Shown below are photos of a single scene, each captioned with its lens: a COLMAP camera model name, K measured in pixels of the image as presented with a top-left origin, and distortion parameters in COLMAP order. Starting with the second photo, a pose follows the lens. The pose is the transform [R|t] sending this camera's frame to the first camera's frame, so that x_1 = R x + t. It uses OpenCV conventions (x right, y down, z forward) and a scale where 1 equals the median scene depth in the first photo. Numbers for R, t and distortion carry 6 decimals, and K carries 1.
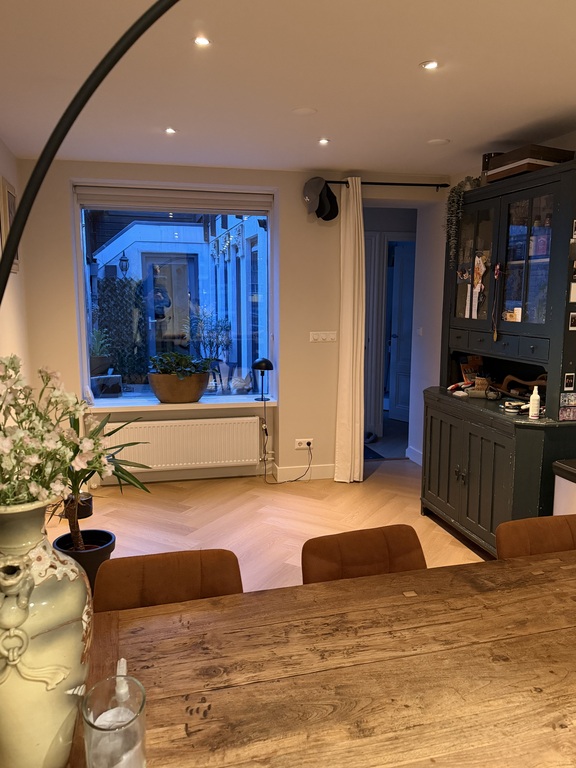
lens RADIAL K [[605.7, 0, 287.7], [0, 605.7, 387.9], [0, 0, 1]] dist [0.044606, -0.023972]
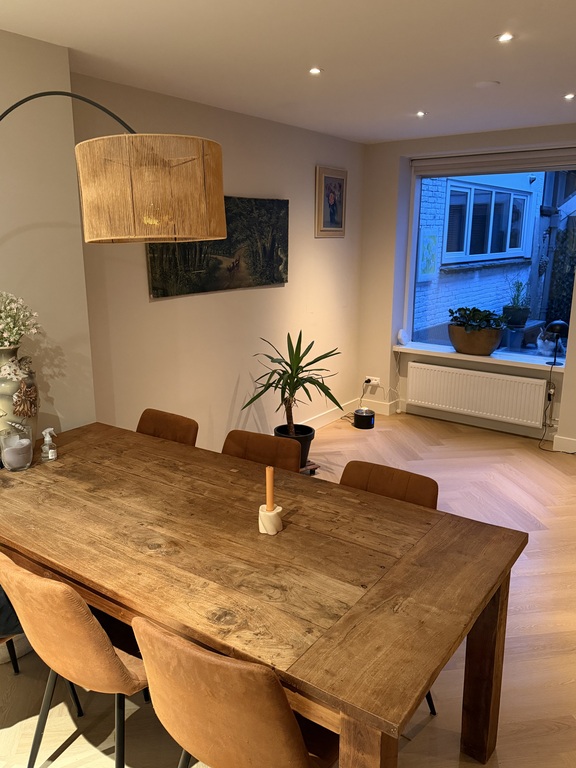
lens RADIAL K [[605.7, 0, 288.8], [0, 605.7, 379.7], [0, 0, 1]] dist [0.044606, -0.023972]
pose [[0.648931, 0.178456, -0.739623, 0.475364], [-0.125312, 0.983897, 0.127448, -0.031342], [0.750457, 0.009979, 0.660844, 0.039964]]
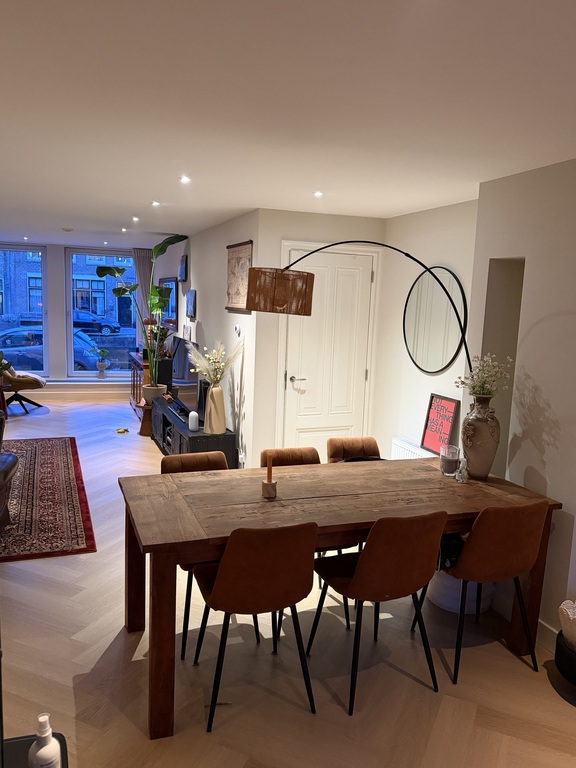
lens RADIAL K [[605.7, 0, 289.1], [0, 605.7, 388.9], [0, 0, 1]] dist [0.044606, -0.023972]
pose [[-0.992194, -0.021261, -0.122880, 0.237446], [-0.057451, 0.952495, 0.299085, -0.179272], [0.110684, 0.303810, -0.946281, 0.891181]]
